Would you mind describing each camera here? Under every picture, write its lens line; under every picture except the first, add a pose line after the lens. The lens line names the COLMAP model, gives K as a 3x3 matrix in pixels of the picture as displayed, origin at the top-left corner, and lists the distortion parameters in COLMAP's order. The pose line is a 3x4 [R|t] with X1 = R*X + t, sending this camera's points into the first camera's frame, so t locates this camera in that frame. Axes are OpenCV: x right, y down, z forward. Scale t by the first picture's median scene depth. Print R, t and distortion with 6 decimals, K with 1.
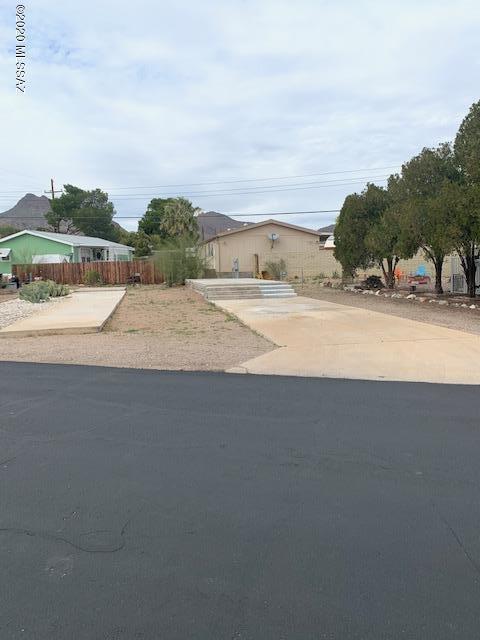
lens RADIAL K [[499.7, 0, 240.0], [0, 499.7, 320.0], [0, 0, 1]] dist [-0.056133, 0.001284]
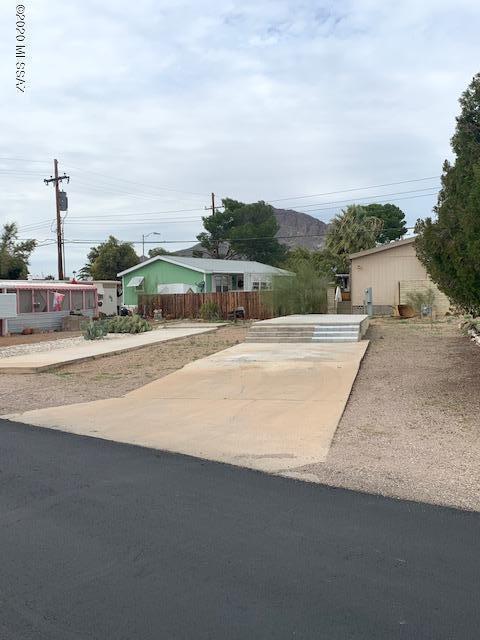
lens RADIAL K [[680.2, 0, 240.0], [0, 680.2, 320.0], [0, 0, 1]] dist [0.005954, -0.007821]
pose [[0.877800, 0.015321, -0.478782, 0.265093], [-0.047596, 0.997332, -0.055348, -0.009156], [0.476656, 0.071373, 0.876188, 0.025419]]
